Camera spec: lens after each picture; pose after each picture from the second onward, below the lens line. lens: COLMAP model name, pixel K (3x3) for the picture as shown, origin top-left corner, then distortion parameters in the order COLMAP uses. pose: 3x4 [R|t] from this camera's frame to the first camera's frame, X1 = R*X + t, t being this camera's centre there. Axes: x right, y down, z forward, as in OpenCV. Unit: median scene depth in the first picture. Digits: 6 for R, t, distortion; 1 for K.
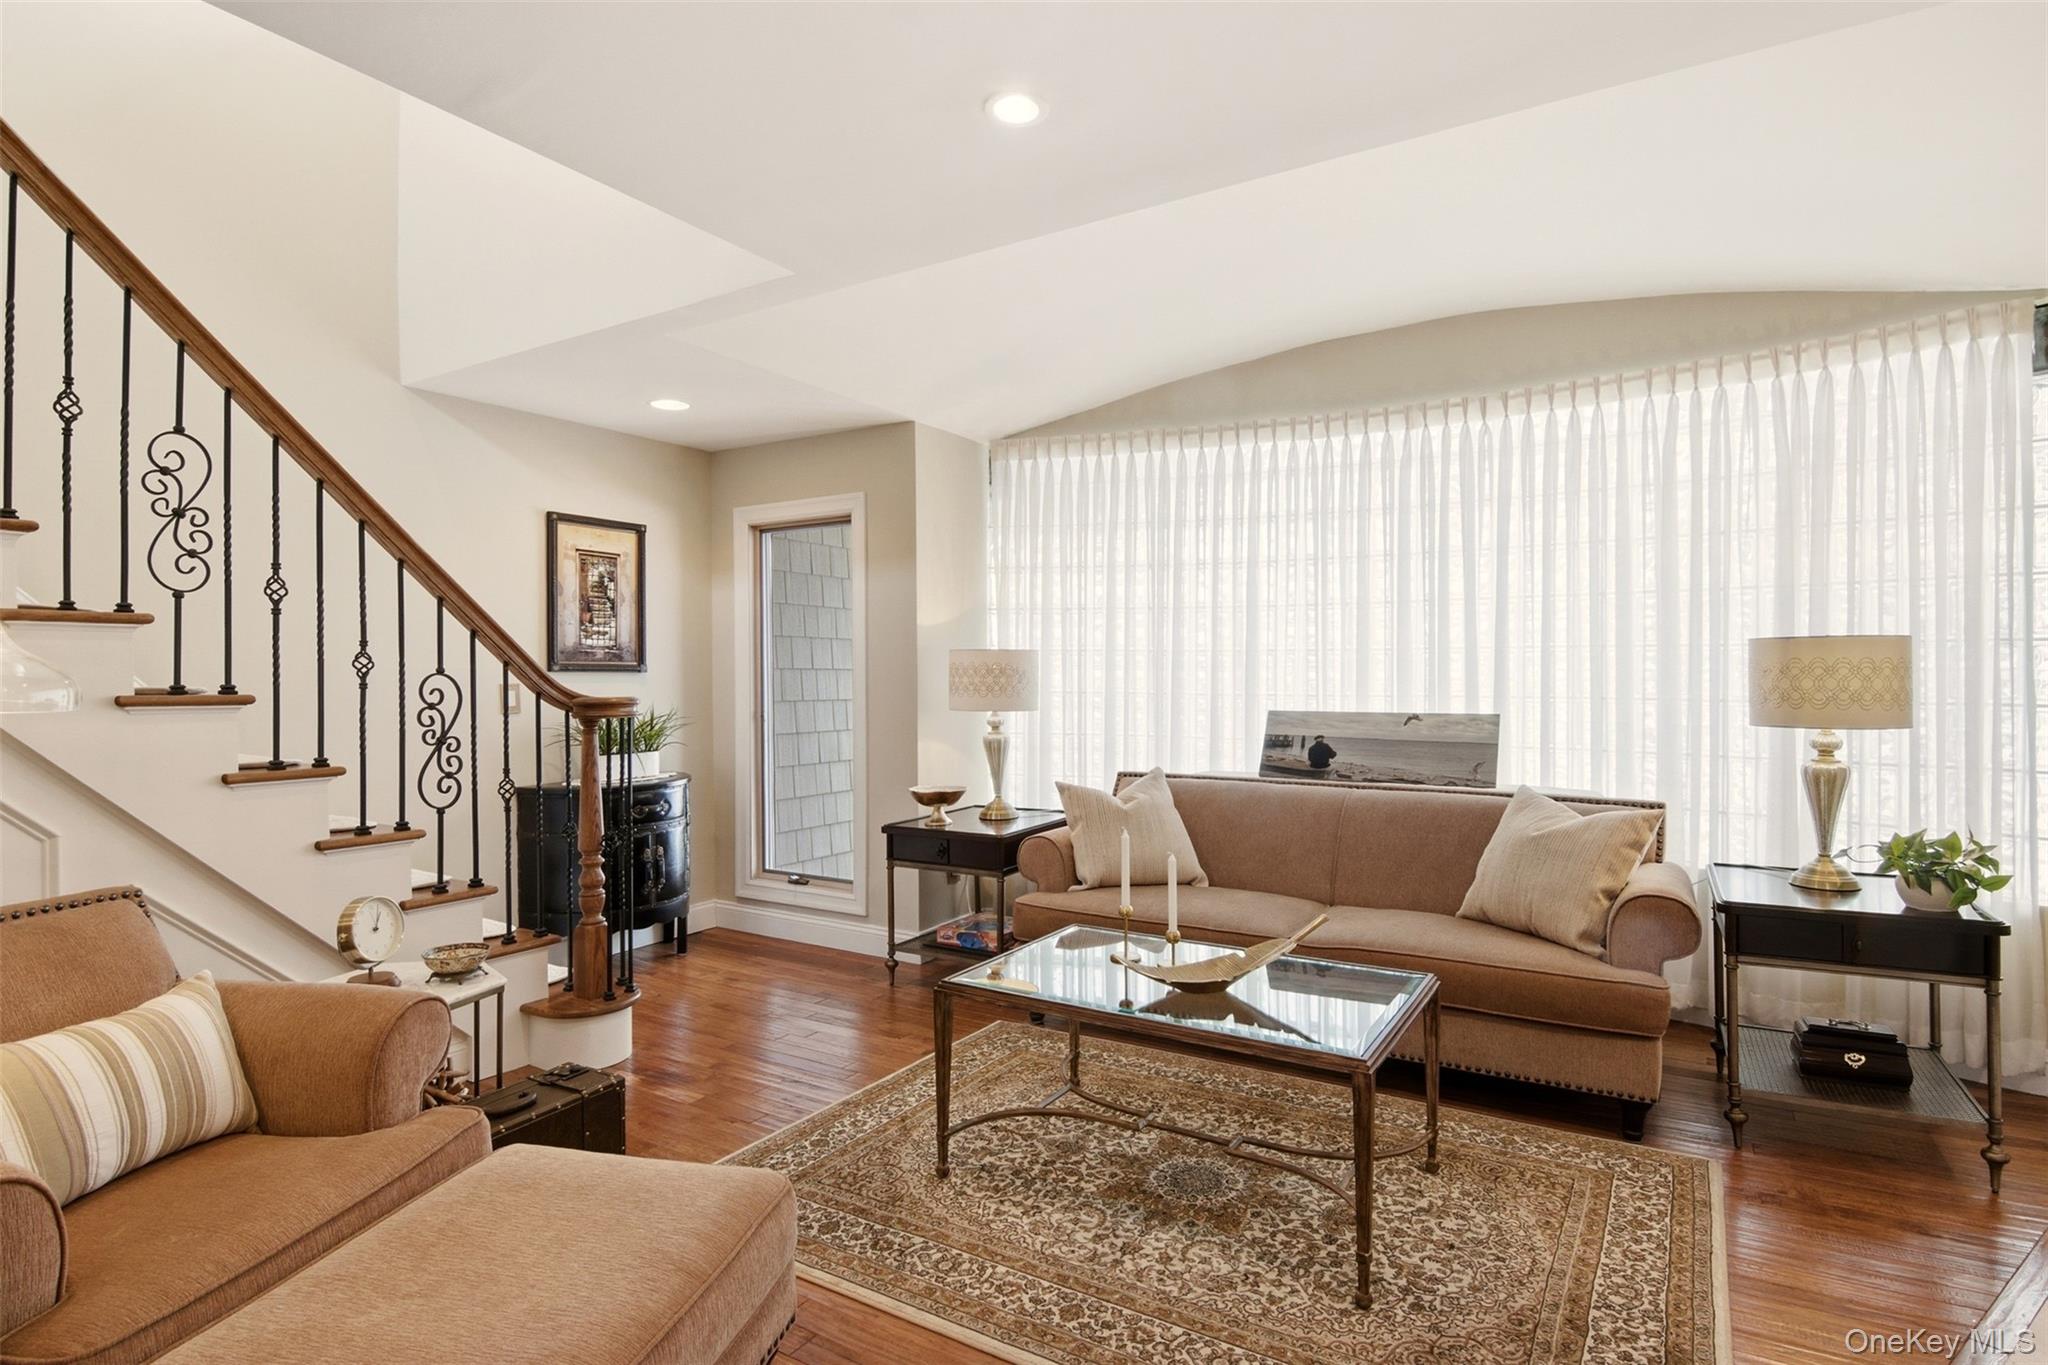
lens RADIAL K [[1045.1, 0, 1012.8], [0, 1045.1, 681.6], [0, 0, 1]] dist [-0.003159, -0.012442]
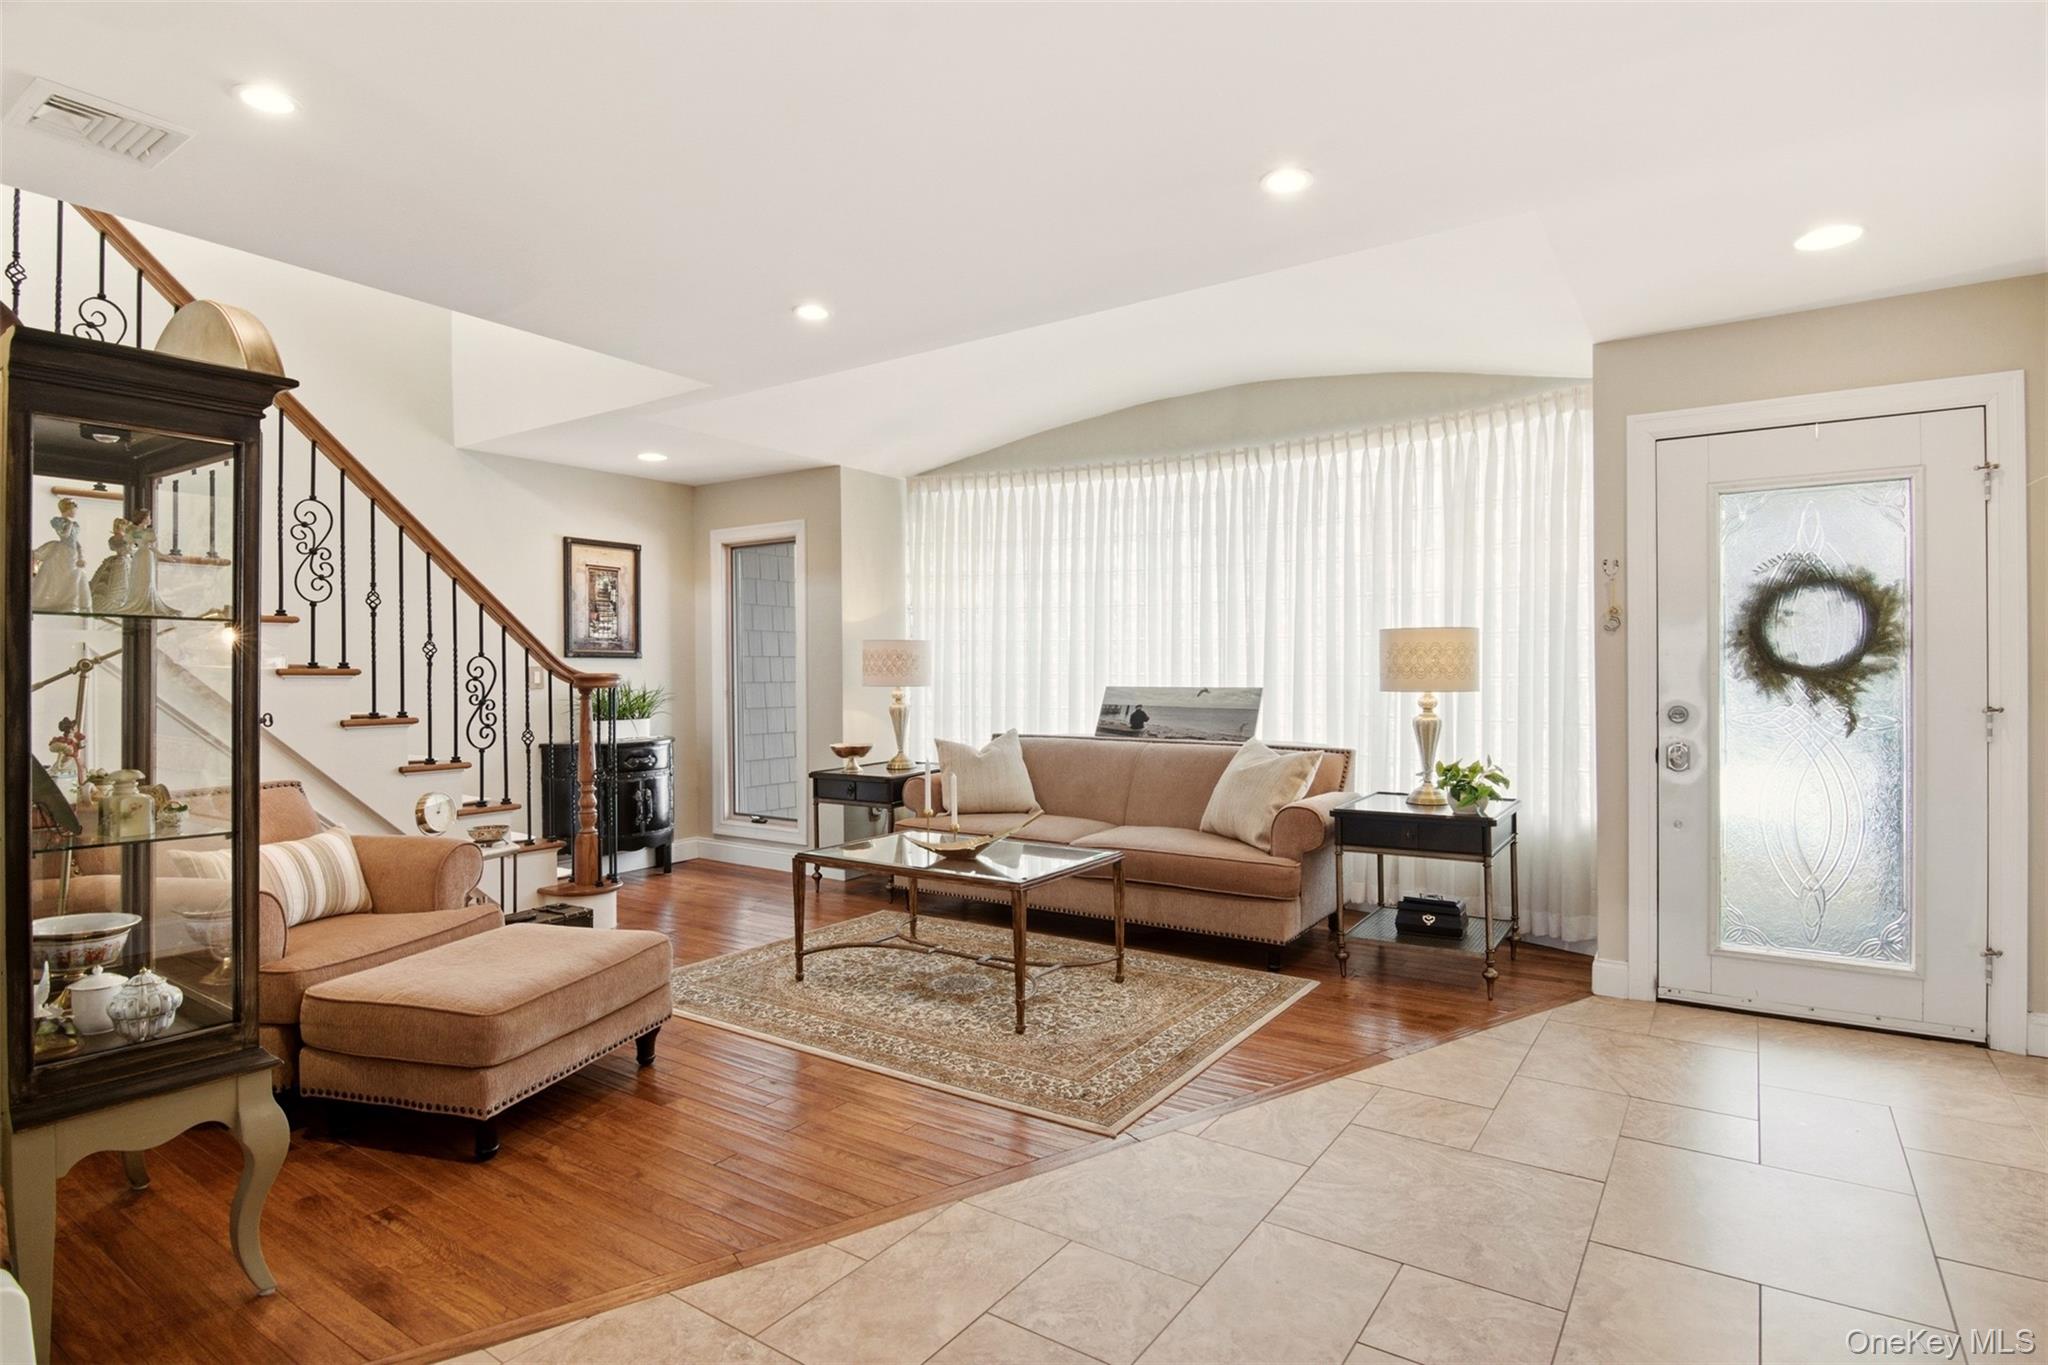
lens RADIAL K [[1057.2, 0, 1024.0], [0, 1057.2, 682.5], [0, 0, 1]] dist [-0.001744, -0.012520]
pose [[0.999187, -0.000509, -0.040311, 0.244704], [0.000719, 0.999986, 0.005198, 0.019909], [0.040308, -0.005223, 0.999174, -0.404704]]
